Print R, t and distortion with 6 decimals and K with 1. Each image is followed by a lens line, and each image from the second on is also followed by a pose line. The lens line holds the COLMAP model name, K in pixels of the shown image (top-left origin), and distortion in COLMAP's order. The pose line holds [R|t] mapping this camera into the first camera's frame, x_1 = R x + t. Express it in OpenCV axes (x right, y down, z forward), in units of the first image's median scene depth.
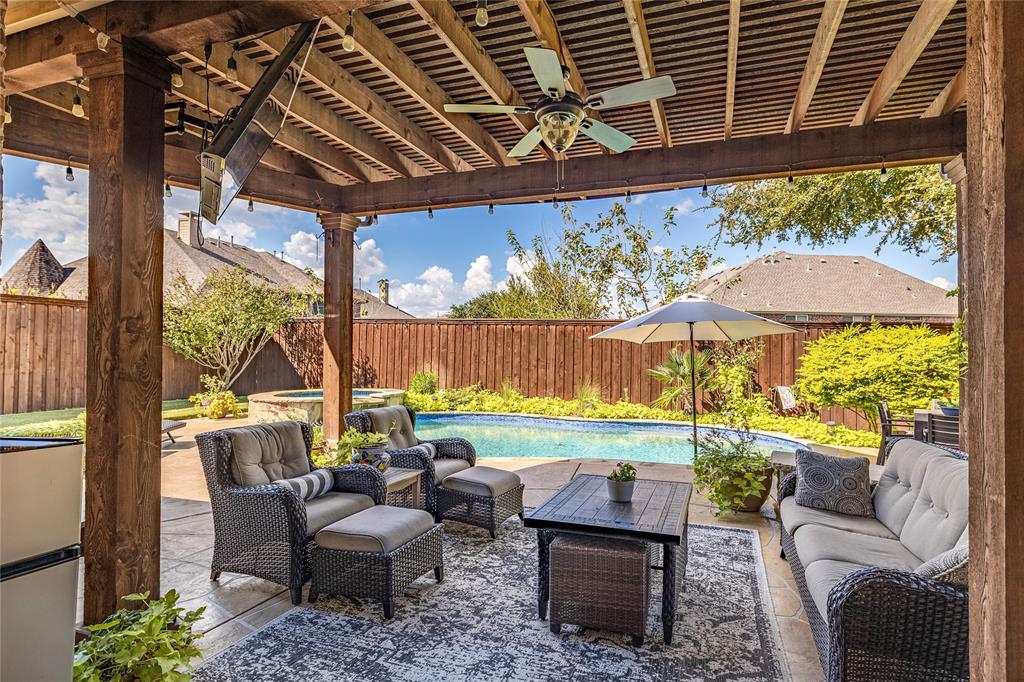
lens RADIAL K [[538.5, 0, 512.0], [0, 538.5, 341.0], [0, 0, 1]] dist [0.000476, 0.000247]
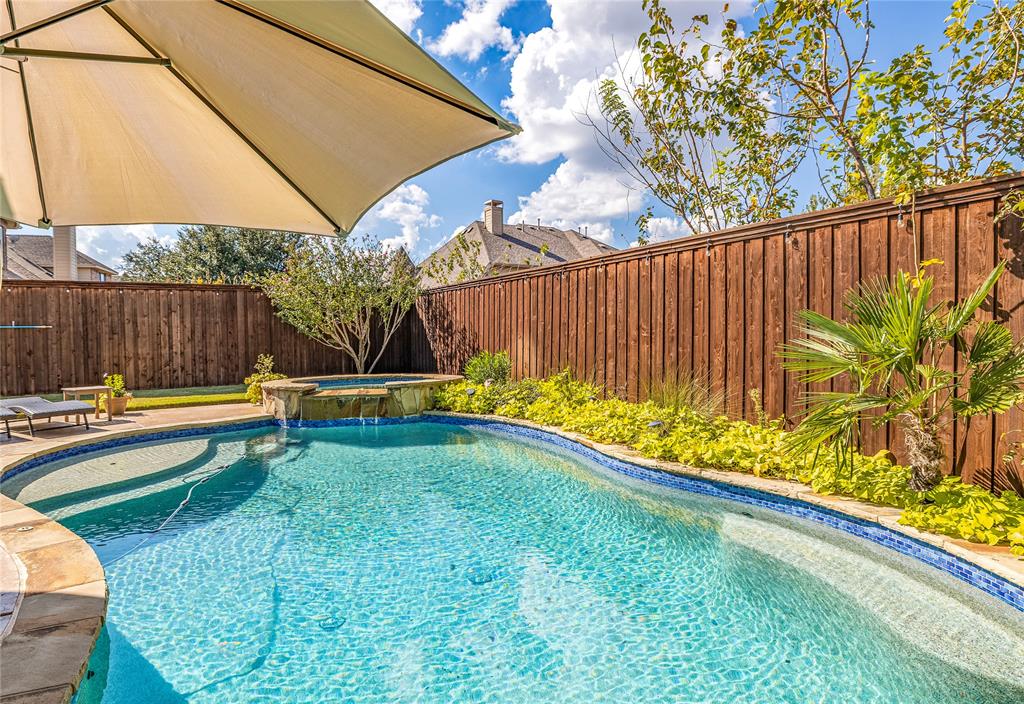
lens RADIAL K [[547.6, 0, 512.0], [0, 547.6, 352.0], [0, 0, 1]] dist [0.001649, 0.000320]
pose [[0.727338, -0.003264, -0.686271, 0.343914], [0.034451, 0.998902, 0.031762, 0.040928], [0.685414, -0.046745, 0.726652, 0.580284]]
